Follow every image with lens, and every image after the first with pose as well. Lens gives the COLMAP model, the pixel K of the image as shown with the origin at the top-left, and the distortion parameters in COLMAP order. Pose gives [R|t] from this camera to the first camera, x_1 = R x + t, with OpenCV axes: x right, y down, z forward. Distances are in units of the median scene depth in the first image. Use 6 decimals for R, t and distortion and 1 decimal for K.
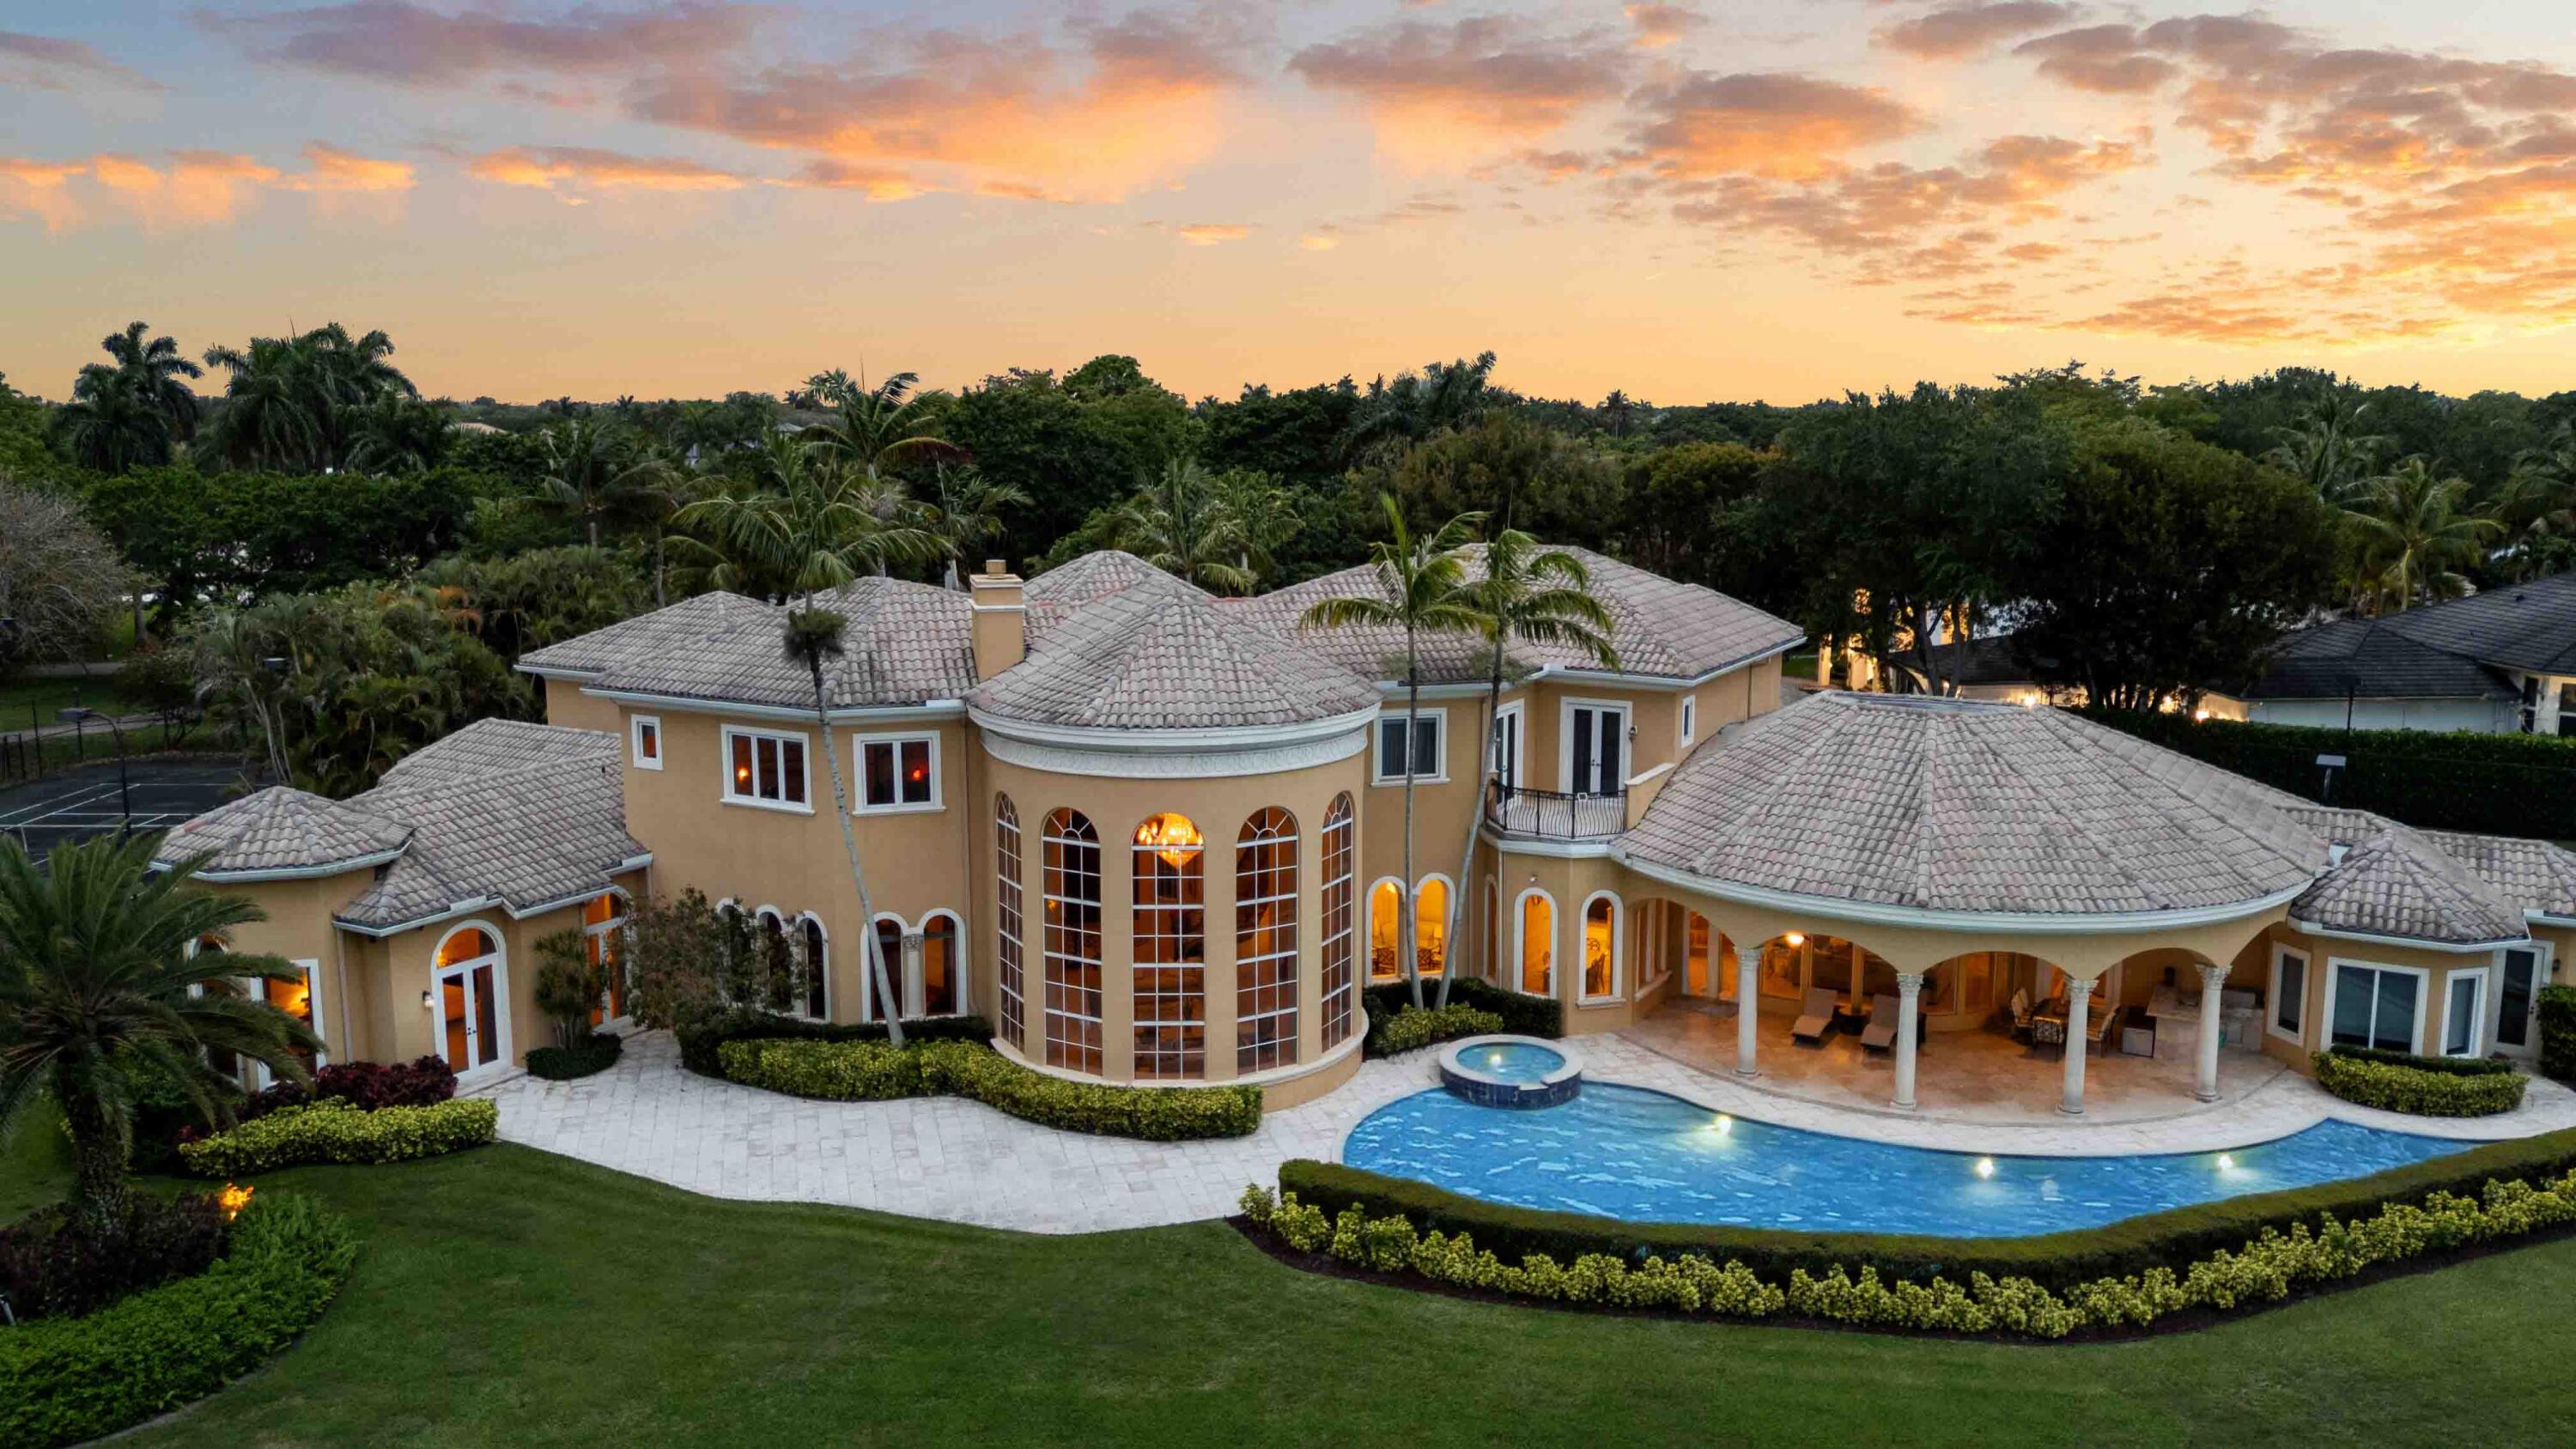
lens RADIAL K [[1894.6, 0, 1288.0], [0, 1894.6, 724.5], [0, 0, 1]] dist [0.076382, -0.061911]
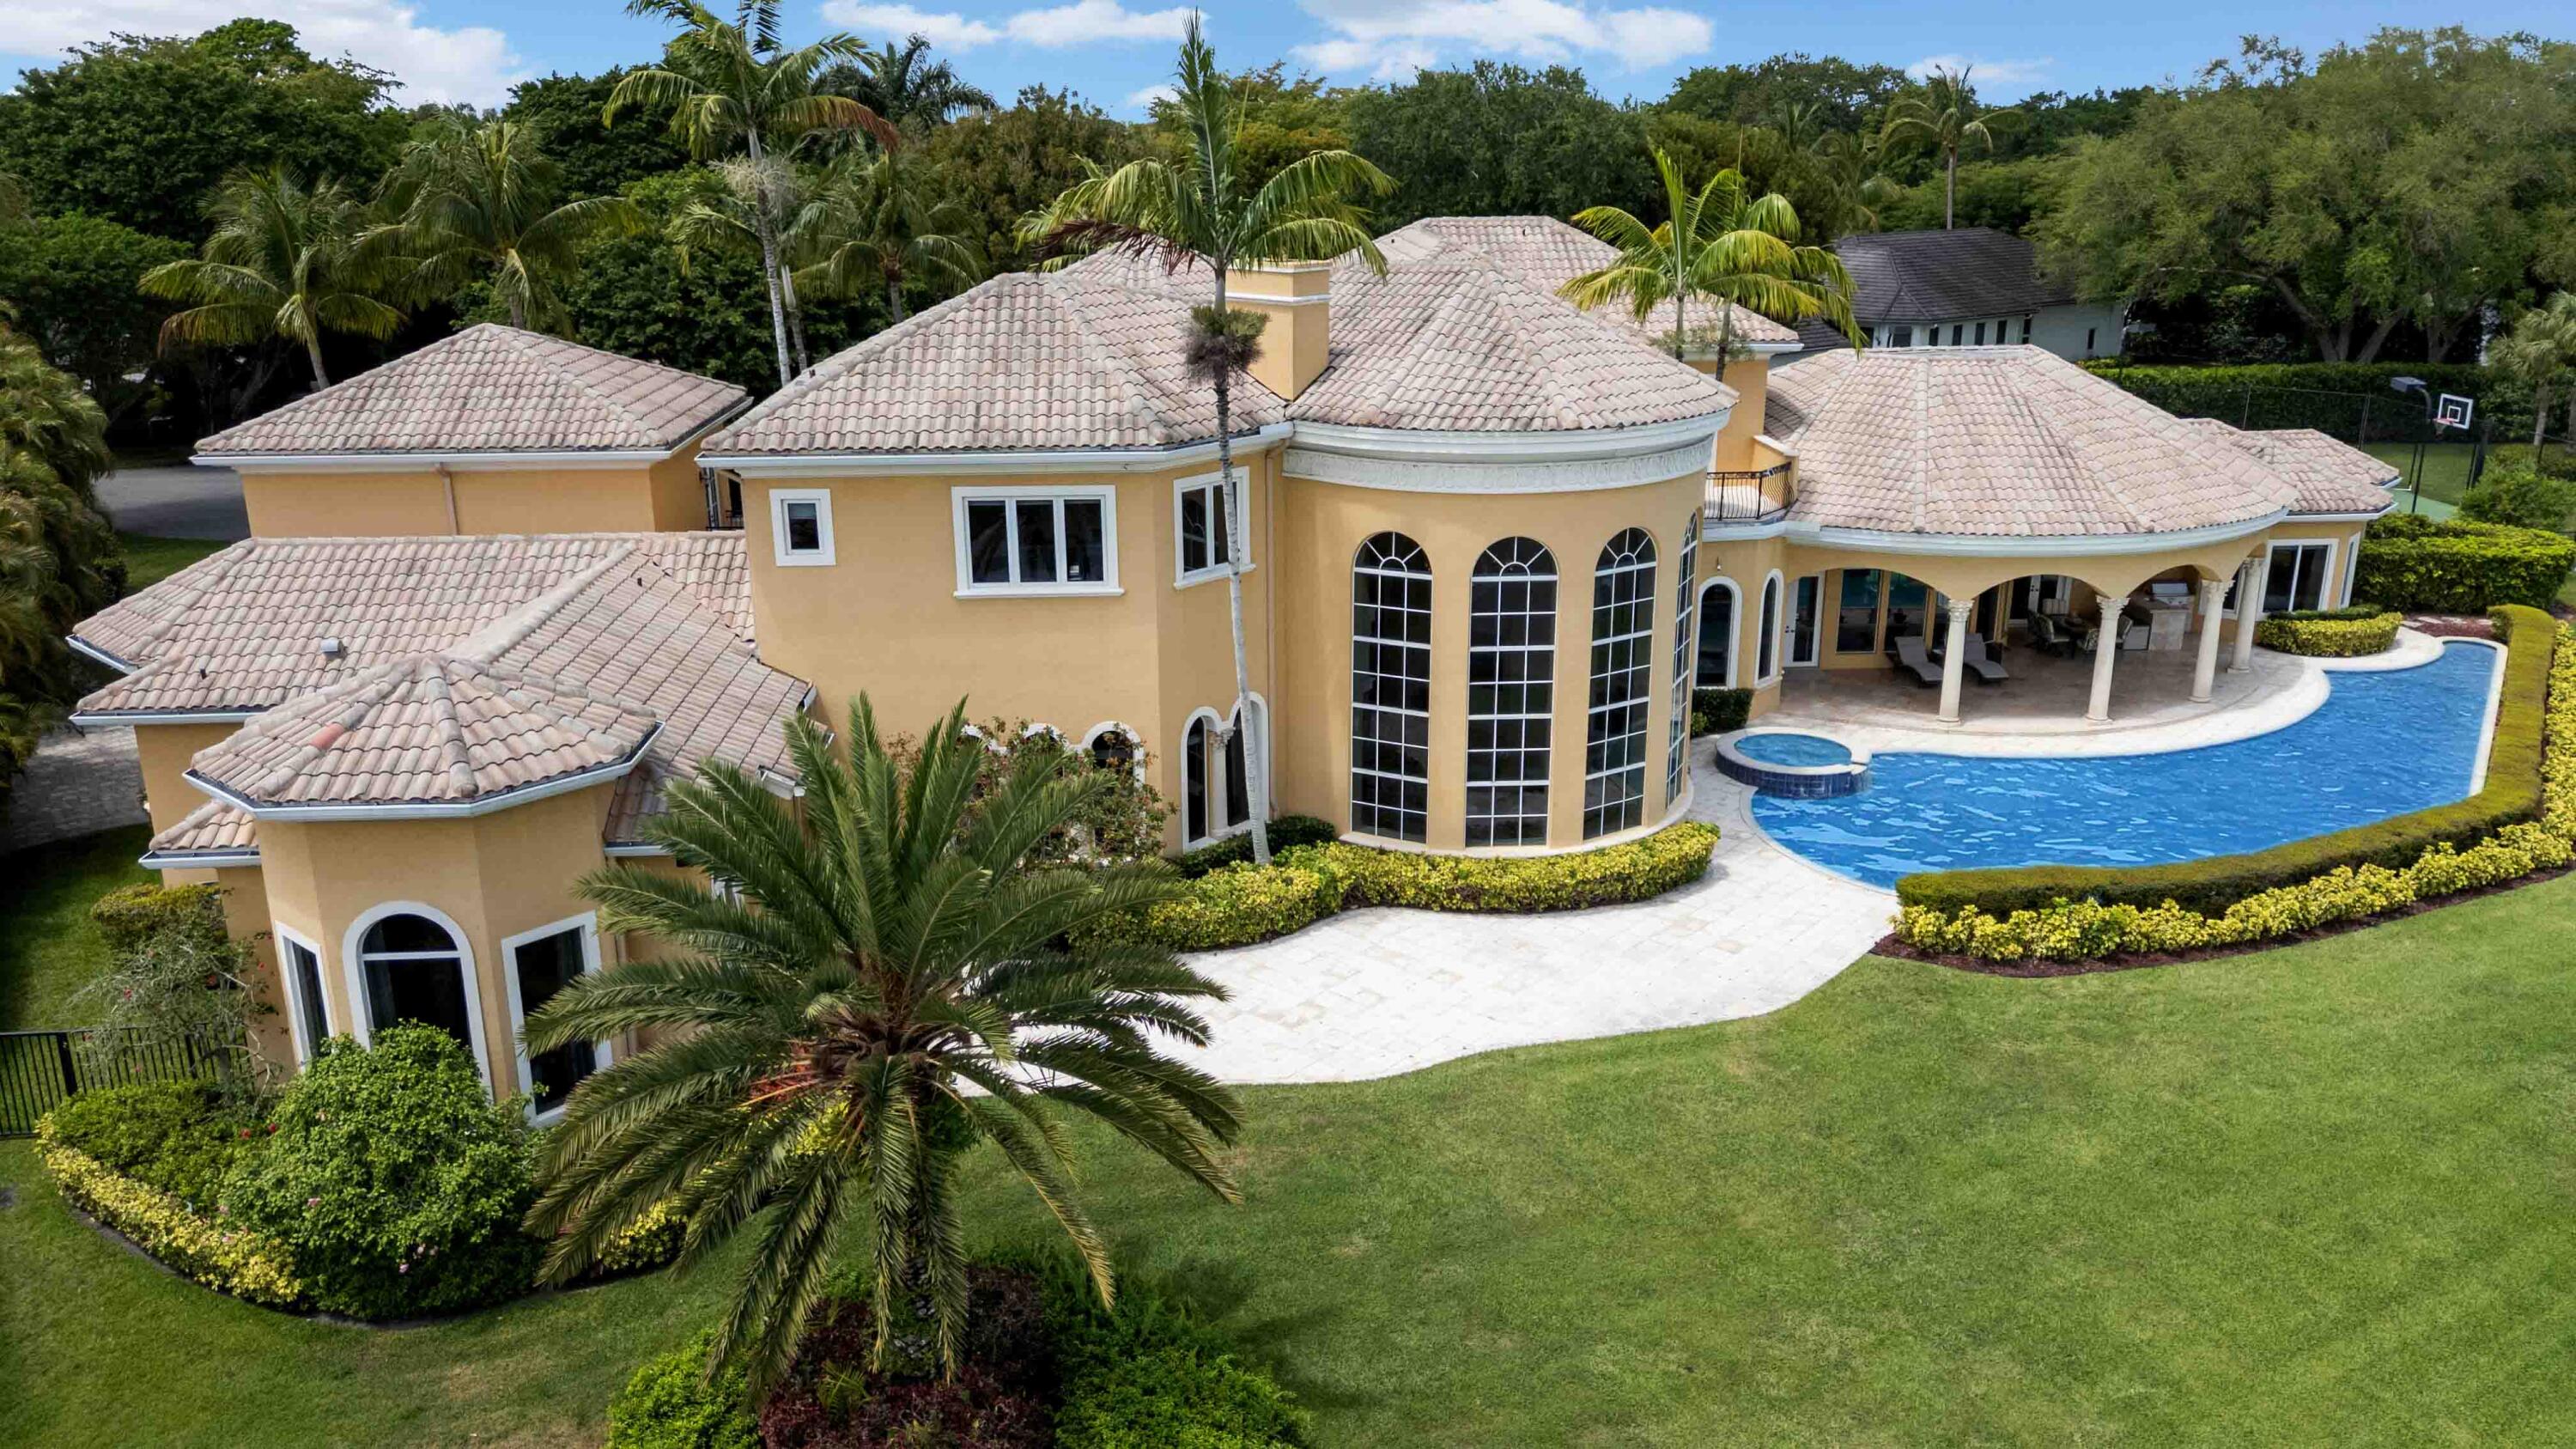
lens RADIAL K [[1894.6, 0, 1288.0], [0, 1894.6, 724.5], [0, 0, 1]] dist [0.076382, -0.061911]
pose [[0.828860, -0.168604, 0.533445, -0.614605], [0.095262, 0.982116, 0.162397, -0.017695], [-0.551286, -0.083788, 0.830098, 0.344866]]
